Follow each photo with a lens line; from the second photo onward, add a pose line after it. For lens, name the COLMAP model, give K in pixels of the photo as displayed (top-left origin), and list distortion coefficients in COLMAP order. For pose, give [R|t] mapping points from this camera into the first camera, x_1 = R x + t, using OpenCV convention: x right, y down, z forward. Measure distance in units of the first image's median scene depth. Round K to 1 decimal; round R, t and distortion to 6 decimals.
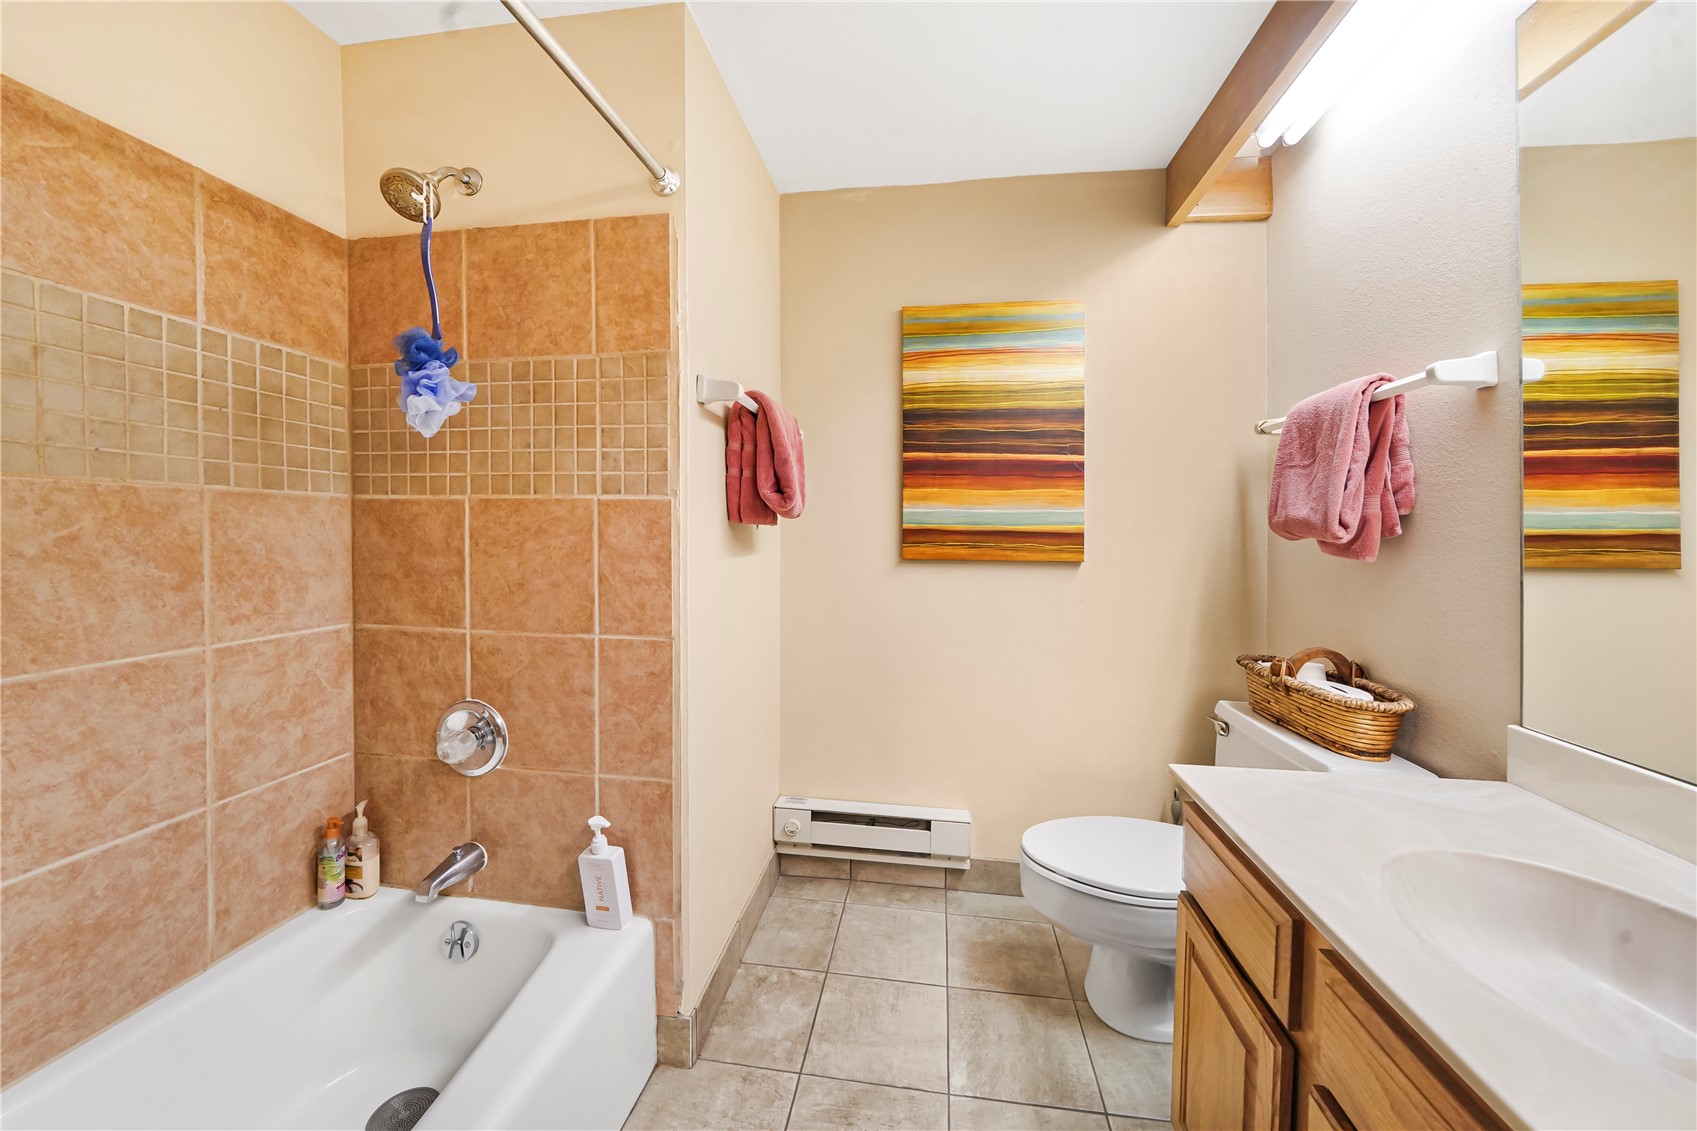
lens RADIAL K [[591.6, 0, 844.0], [0, 591.6, 524.8], [0, 0, 1]] dist [-0.027766, 0.003330]
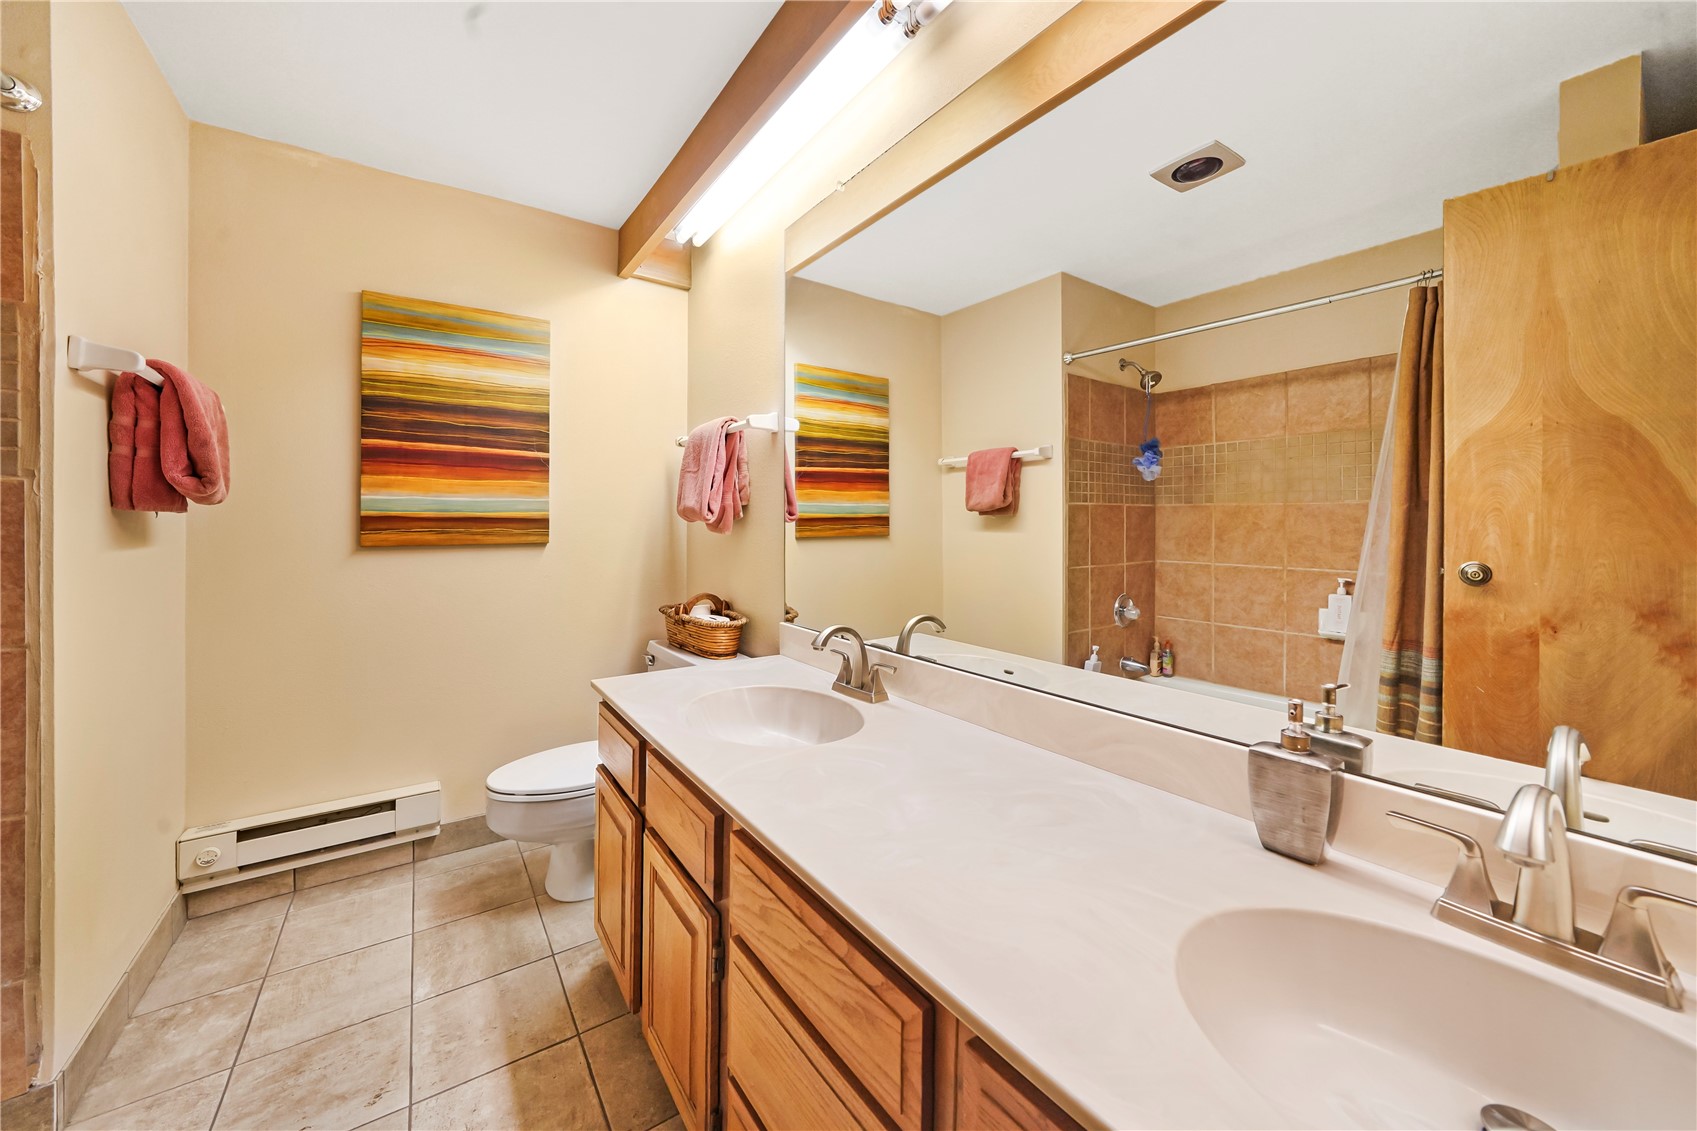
lens RADIAL K [[606.6, 0, 816.2], [0, 606.6, 512.5], [0, 0, 1]] dist [-0.017854, 0.003980]
pose [[0.738608, -0.000127, 0.674135, -0.019783], [0.003084, 0.999990, -0.003190, 0.008848], [-0.674128, 0.004435, 0.738601, -0.326815]]
